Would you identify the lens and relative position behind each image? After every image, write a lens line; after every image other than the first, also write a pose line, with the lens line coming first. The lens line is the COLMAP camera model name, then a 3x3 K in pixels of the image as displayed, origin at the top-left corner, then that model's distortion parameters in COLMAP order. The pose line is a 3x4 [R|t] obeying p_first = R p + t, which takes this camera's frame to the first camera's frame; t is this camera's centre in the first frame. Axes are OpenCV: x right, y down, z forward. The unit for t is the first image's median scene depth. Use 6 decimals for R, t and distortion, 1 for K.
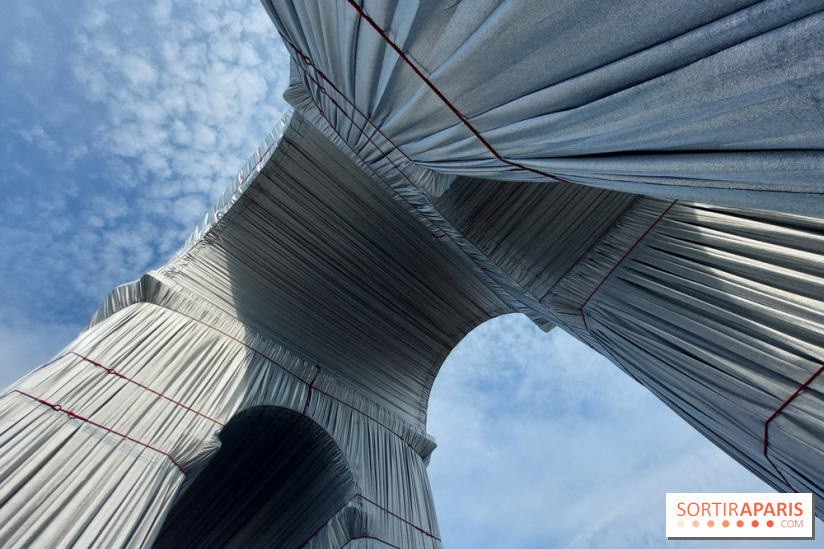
lens RADIAL K [[329.6, 0, 418.5], [0, 329.6, 271.9], [0, 0, 1]] dist [-0.018797, -0.000088]
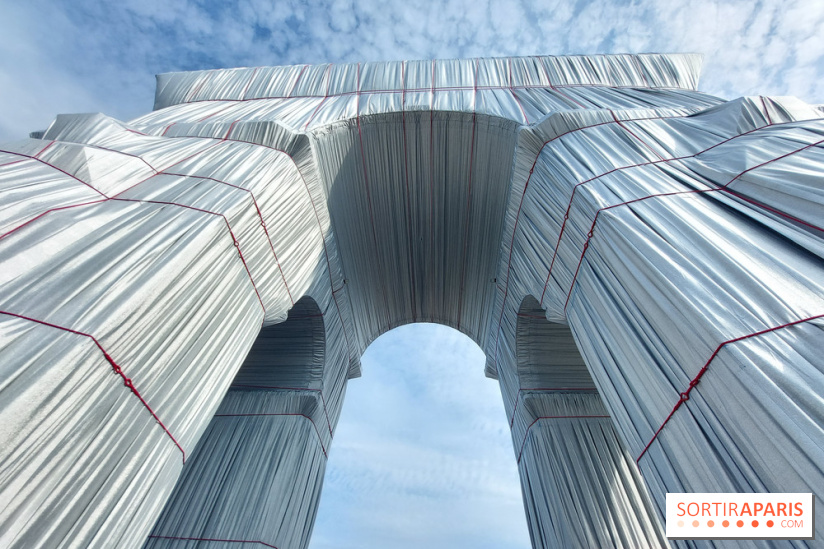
lens RADIAL K [[329.6, 0, 418.5], [0, 329.6, 271.9], [0, 0, 1]] dist [-0.018797, -0.000088]
pose [[0.680071, 0.687576, 0.254446, -0.436061], [-0.729582, 0.668878, 0.142521, -0.088555], [-0.072199, -0.282564, 0.956528, -0.121083]]
